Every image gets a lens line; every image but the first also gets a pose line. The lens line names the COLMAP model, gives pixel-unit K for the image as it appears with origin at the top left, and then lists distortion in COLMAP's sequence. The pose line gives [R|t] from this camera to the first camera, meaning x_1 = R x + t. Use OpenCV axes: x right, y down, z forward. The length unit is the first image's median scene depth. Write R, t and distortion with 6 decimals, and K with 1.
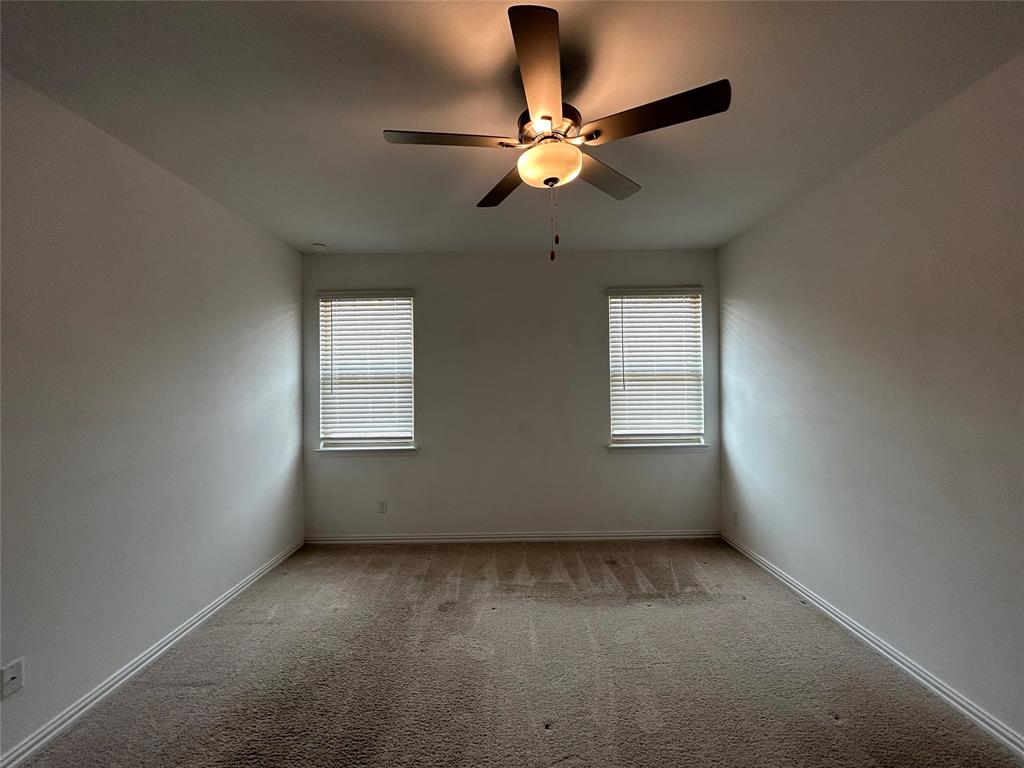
lens RADIAL K [[414.1, 0, 511.6], [0, 414.1, 382.2], [0, 0, 1]] dist [-0.001451, 0.002593]
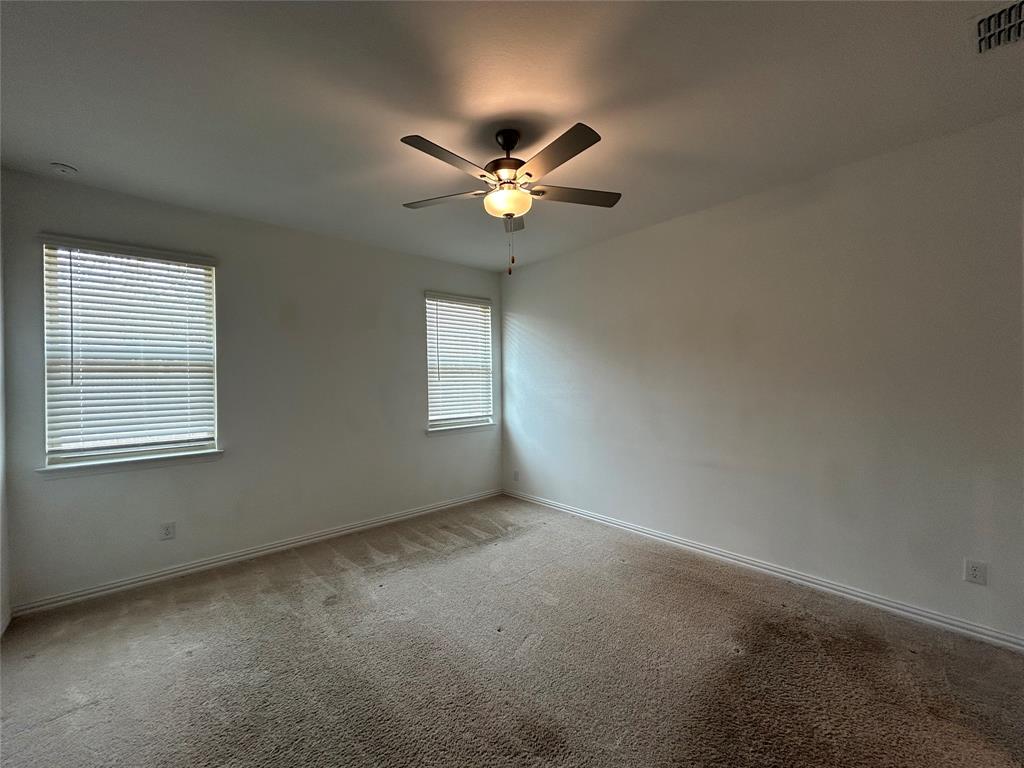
lens RADIAL K [[414.1, 0, 511.6], [0, 414.1, 382.2], [0, 0, 1]] dist [-0.001451, 0.002593]
pose [[0.750442, -0.000085, 0.660937, -0.363107], [-0.000320, 1.000000, 0.000492, 0.023533], [-0.660937, -0.000580, 0.750442, -0.002108]]
